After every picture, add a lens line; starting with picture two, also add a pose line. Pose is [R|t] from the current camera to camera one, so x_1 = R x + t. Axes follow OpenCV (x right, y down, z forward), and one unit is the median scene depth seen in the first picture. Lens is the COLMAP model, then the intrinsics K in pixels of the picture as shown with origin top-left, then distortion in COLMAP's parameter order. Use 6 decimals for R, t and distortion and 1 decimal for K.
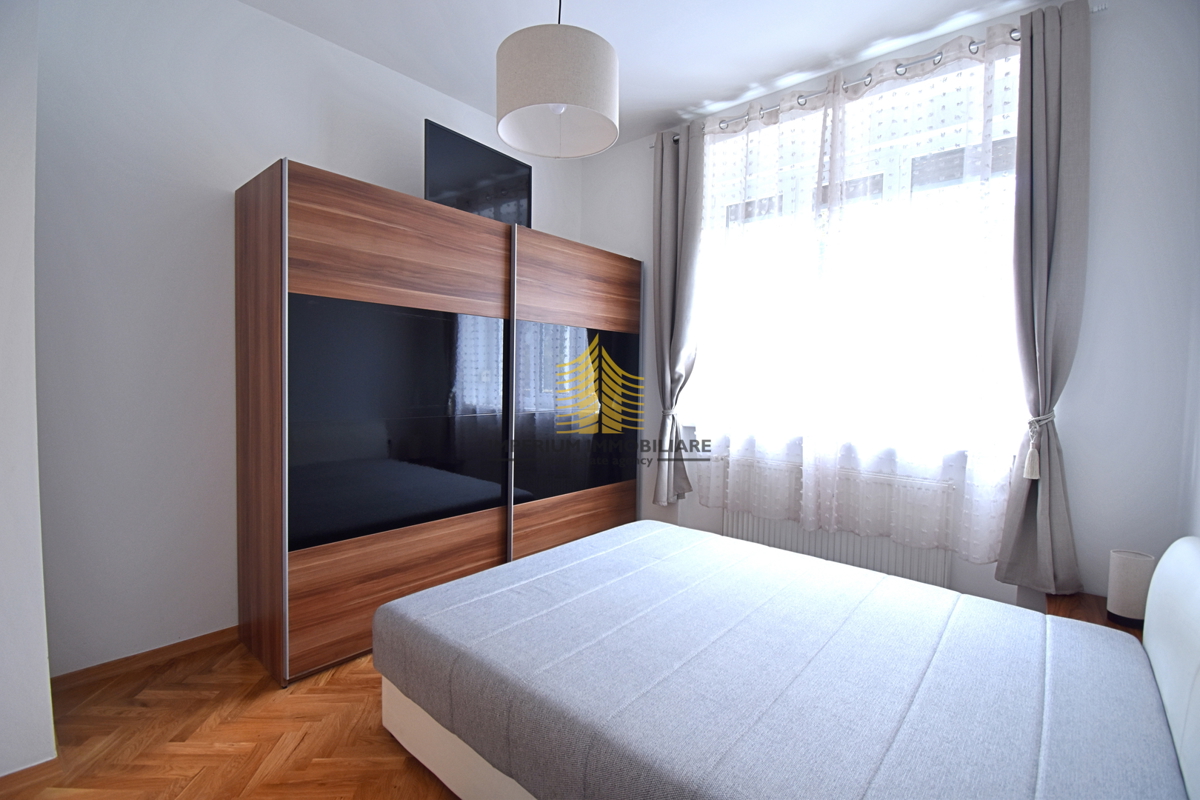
lens RADIAL K [[530.9, 0, 600.0], [0, 530.9, 400.0], [0, 0, 1]] dist [0.017488, -0.025956]
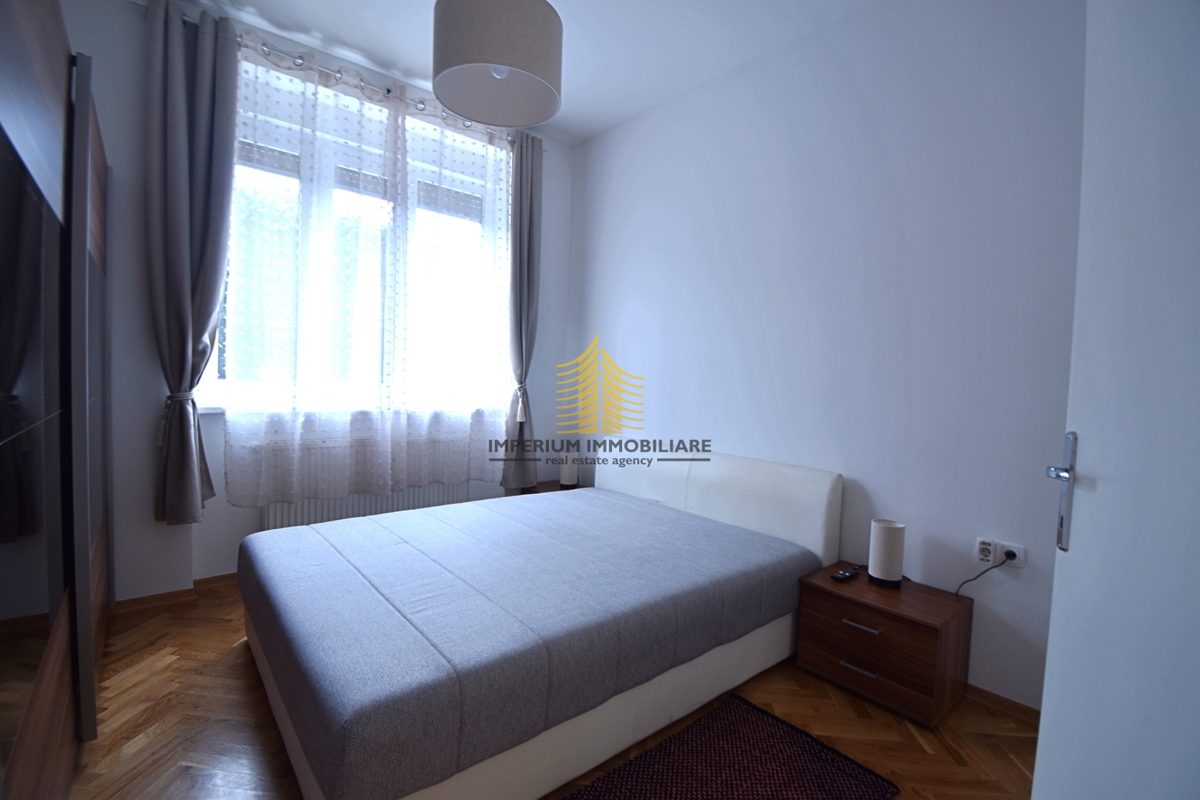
lens RADIAL K [[530.9, 0, 600.0], [0, 530.9, 400.0], [0, 0, 1]] dist [0.017488, -0.025956]
pose [[0.137423, -0.054839, 0.988993, -0.594309], [0.015072, 0.998466, 0.053270, -0.001435], [-0.990398, 0.007586, 0.138039, 0.399137]]
